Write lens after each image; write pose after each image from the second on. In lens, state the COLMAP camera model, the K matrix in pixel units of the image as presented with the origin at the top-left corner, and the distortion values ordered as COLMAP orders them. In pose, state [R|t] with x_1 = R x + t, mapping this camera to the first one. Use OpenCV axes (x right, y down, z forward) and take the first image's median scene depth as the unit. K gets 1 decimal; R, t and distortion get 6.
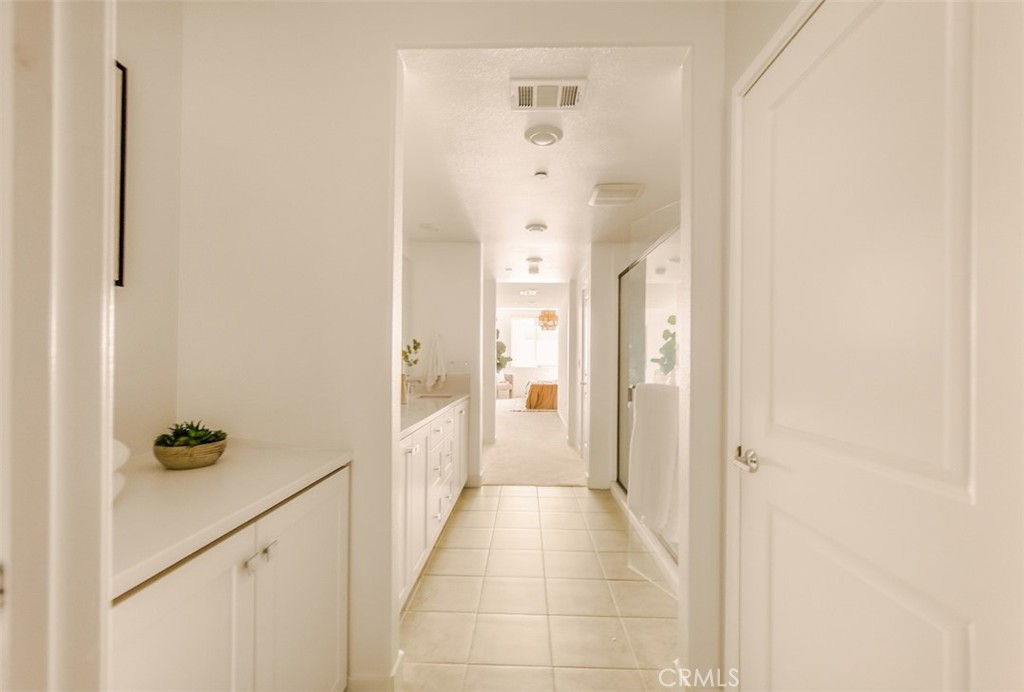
lens RADIAL K [[422.7, 0, 513.1], [0, 422.7, 349.0], [0, 0, 1]] dist [0.000198, 0.000364]
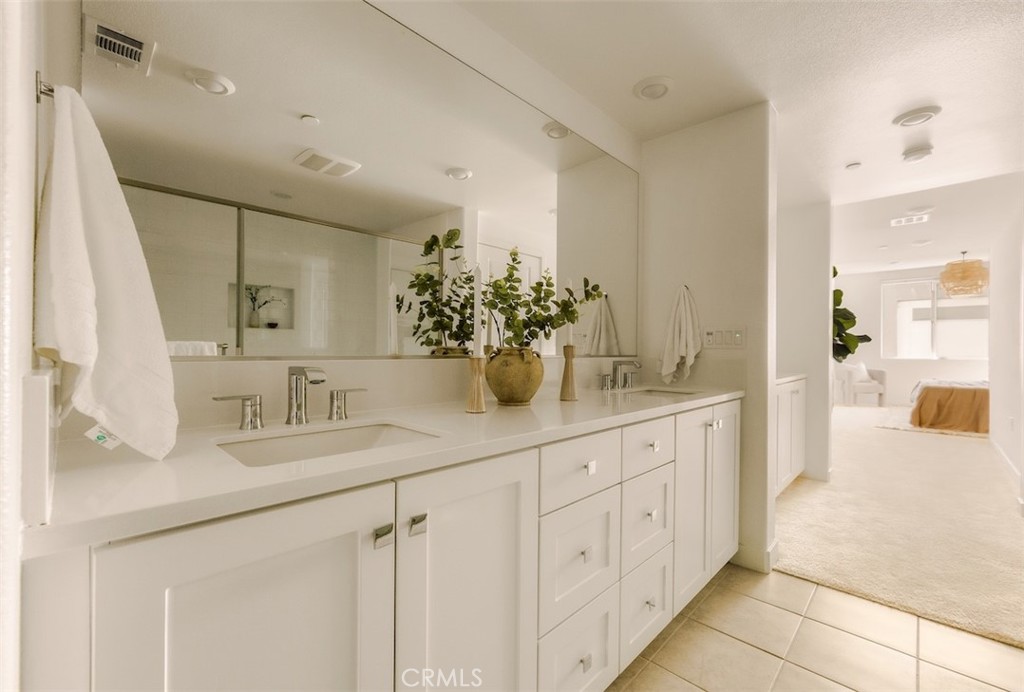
lens RADIAL K [[422.7, 0, 513.1], [0, 422.7, 349.0], [0, 0, 1]] dist [0.000198, 0.000364]
pose [[0.740497, -0.002719, -0.672055, 0.024791], [0.012584, 0.999873, 0.009821, 0.027313], [0.671942, -0.015729, 0.740436, 0.254613]]
